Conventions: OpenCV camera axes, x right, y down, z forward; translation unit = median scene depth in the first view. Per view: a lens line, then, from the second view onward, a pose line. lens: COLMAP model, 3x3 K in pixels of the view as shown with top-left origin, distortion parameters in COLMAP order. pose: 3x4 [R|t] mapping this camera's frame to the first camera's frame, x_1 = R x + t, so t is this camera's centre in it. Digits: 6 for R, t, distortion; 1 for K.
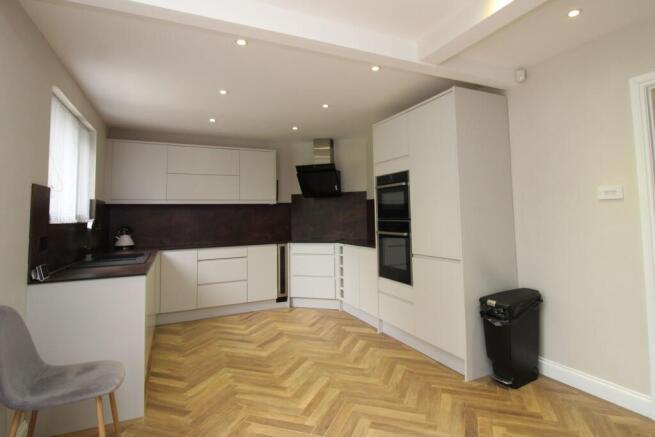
lens RADIAL K [[341.9, 0, 329.3], [0, 341.9, 194.7], [0, 0, 1]] dist [-0.002903, -0.000969]
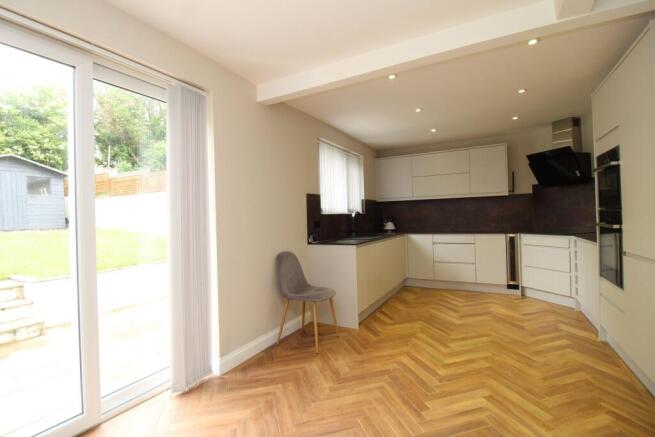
lens RADIAL K [[294.3, 0, 327.5], [0, 294.3, 218.5], [0, 0, 1]] dist [-0.030490, -0.000182]
pose [[0.582474, 0.008812, -0.812802, 0.324995], [0.067317, 0.995983, 0.059039, 0.010681], [0.810057, -0.089104, 0.579541, 0.058094]]
